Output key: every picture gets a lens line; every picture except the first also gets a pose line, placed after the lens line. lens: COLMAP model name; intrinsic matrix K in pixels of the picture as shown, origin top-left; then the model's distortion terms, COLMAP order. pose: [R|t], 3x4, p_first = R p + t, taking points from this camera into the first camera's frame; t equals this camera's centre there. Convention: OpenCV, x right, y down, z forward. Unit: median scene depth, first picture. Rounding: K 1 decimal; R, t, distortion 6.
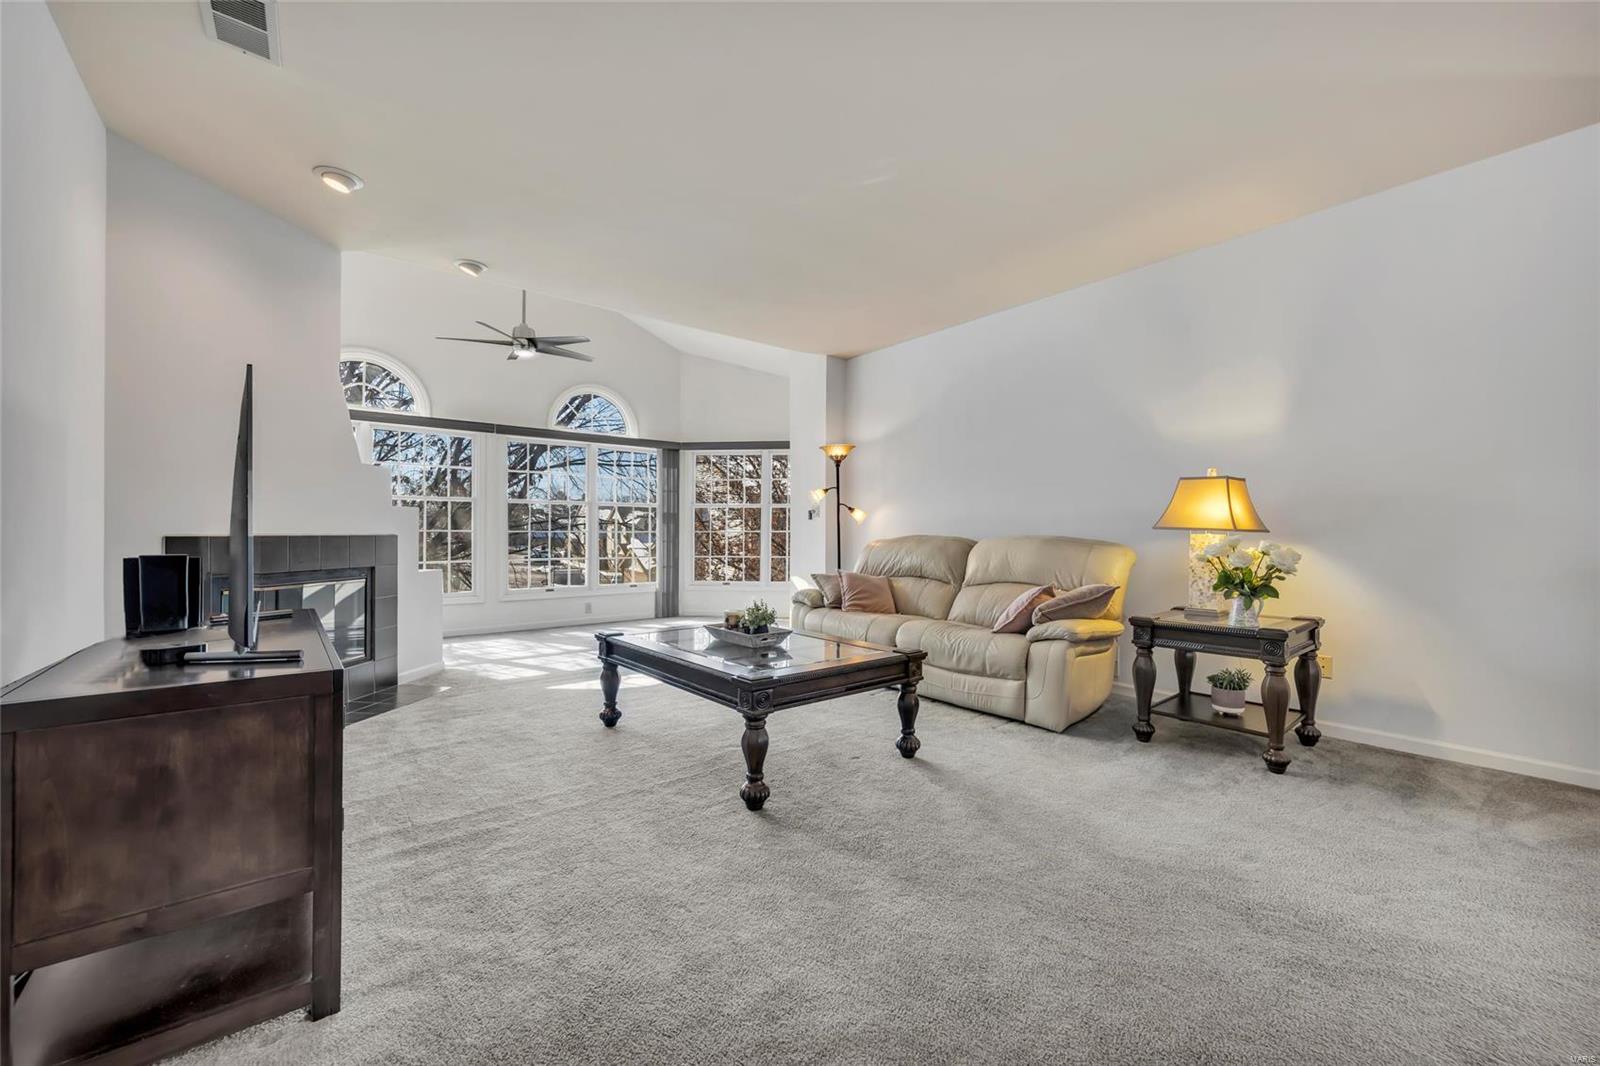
lens RADIAL K [[636.1, 0, 806.7], [0, 636.1, 532.9], [0, 0, 1]] dist [0.006520, -0.000107]
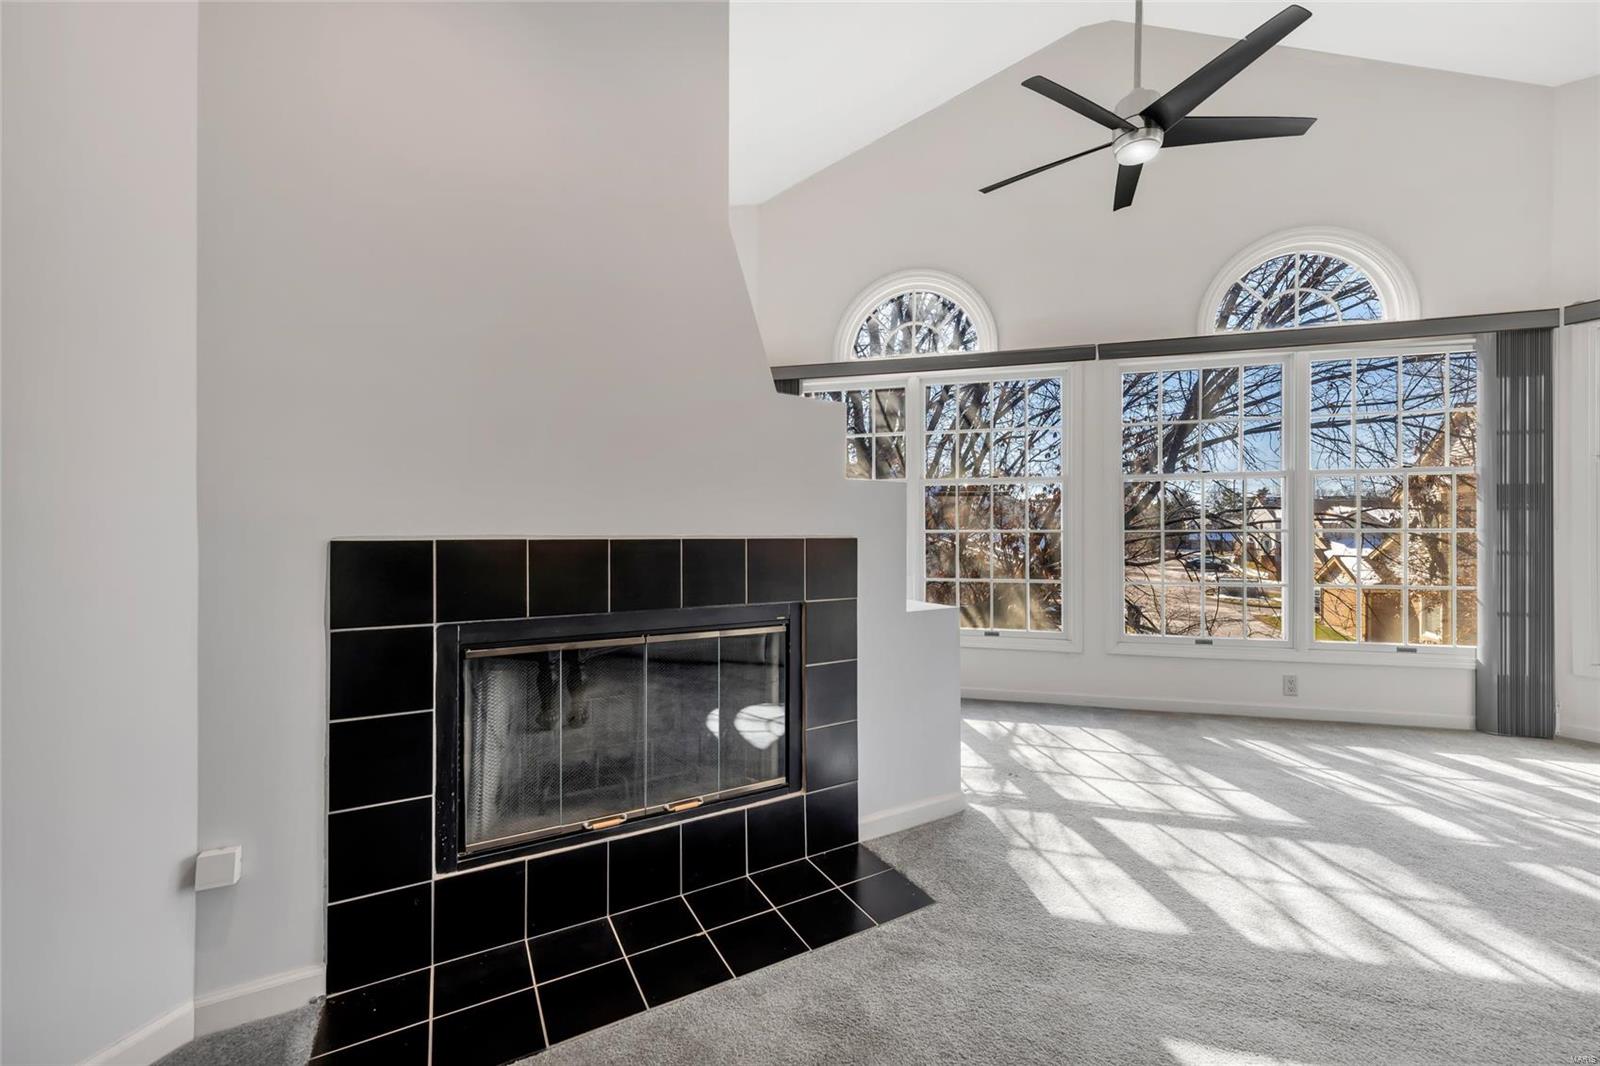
lens RADIAL K [[636.1, 0, 806.7], [0, 636.1, 532.9], [0, 0, 1]] dist [0.006520, -0.000107]
pose [[0.578252, -0.004157, -0.815847, -0.170665], [0.000850, 0.999990, -0.004493, 0.002805], [0.815857, 0.001905, 0.578250, 0.449163]]
